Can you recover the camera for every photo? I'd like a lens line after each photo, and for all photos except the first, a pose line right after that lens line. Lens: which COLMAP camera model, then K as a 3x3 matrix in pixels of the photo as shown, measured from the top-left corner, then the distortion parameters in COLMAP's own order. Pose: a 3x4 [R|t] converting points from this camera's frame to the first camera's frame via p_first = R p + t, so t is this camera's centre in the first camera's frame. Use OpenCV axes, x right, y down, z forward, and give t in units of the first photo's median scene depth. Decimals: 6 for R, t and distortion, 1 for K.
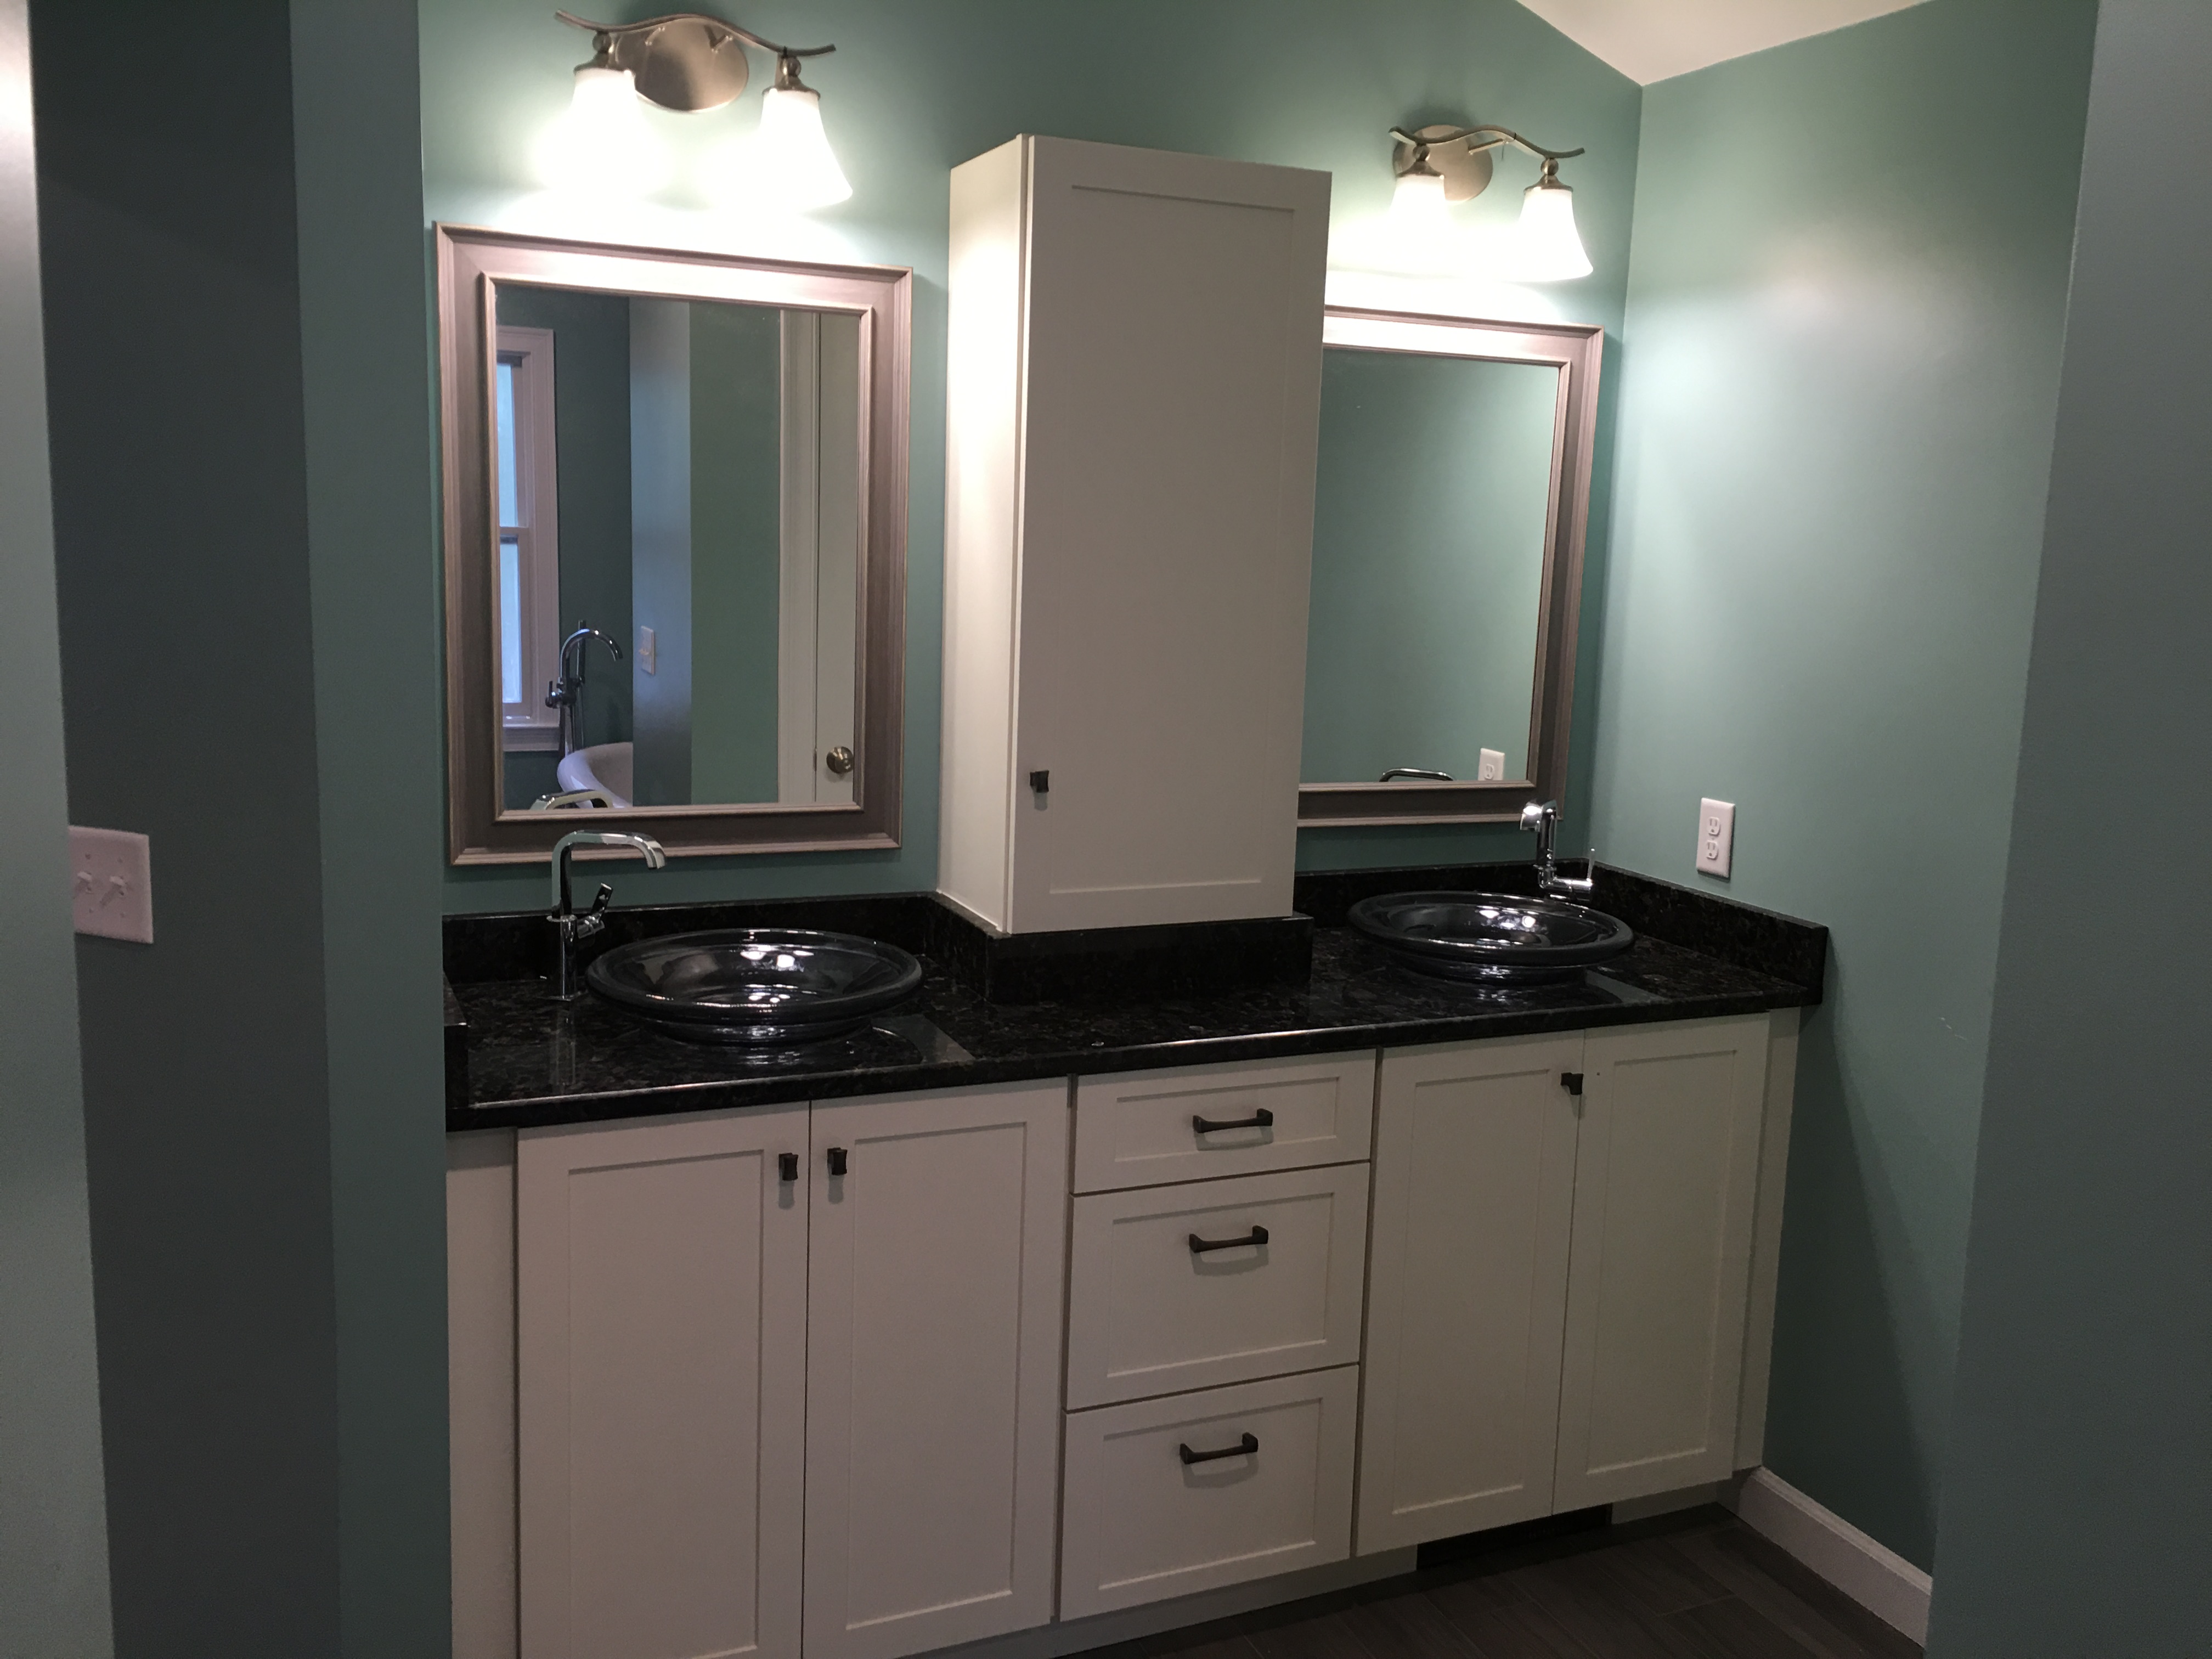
lens RADIAL K [[1865.4, 0, 1095.1], [0, 1865.4, 827.0], [0, 0, 1]] dist [0.071465, -0.099425]
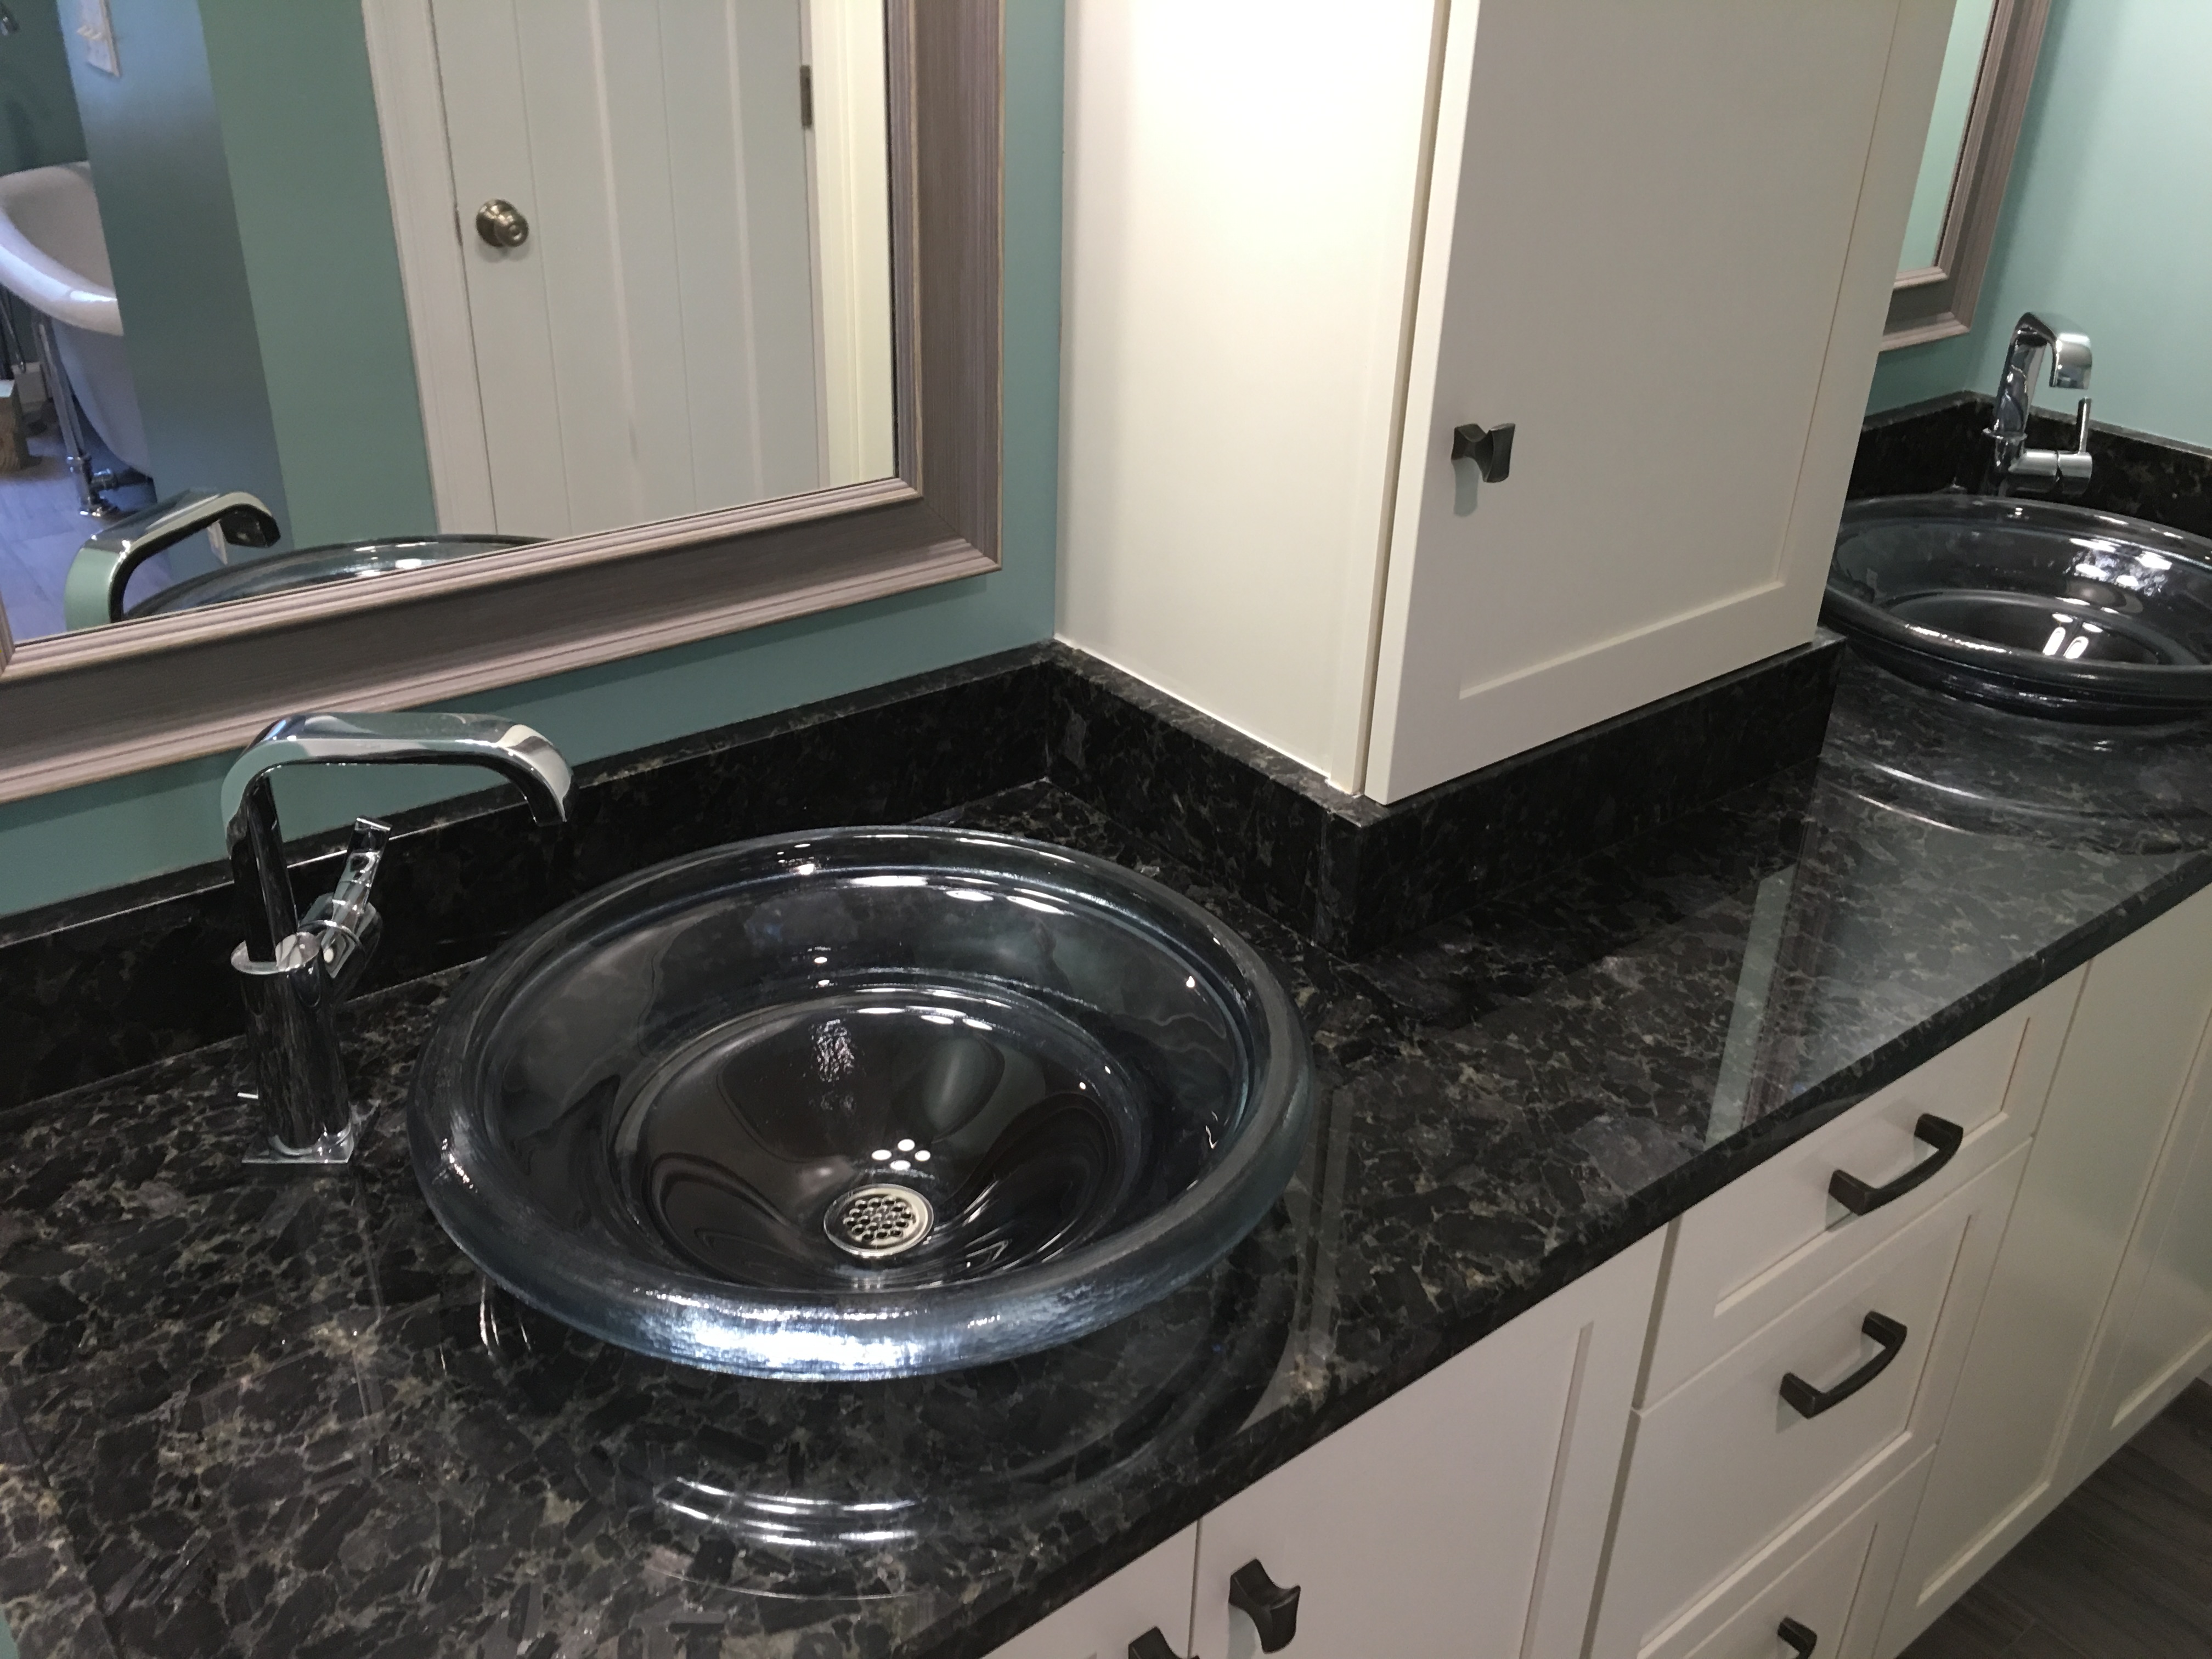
lens RADIAL K [[1865.4, 0, 1106.1], [0, 1865.4, 830.7], [0, 0, 1]] dist [0.071465, -0.099425]
pose [[0.964718, -0.128362, 0.229875, -0.197847], [0.045665, 0.941445, 0.334061, -0.080050], [-0.259295, -0.311777, 0.914090, 0.598788]]
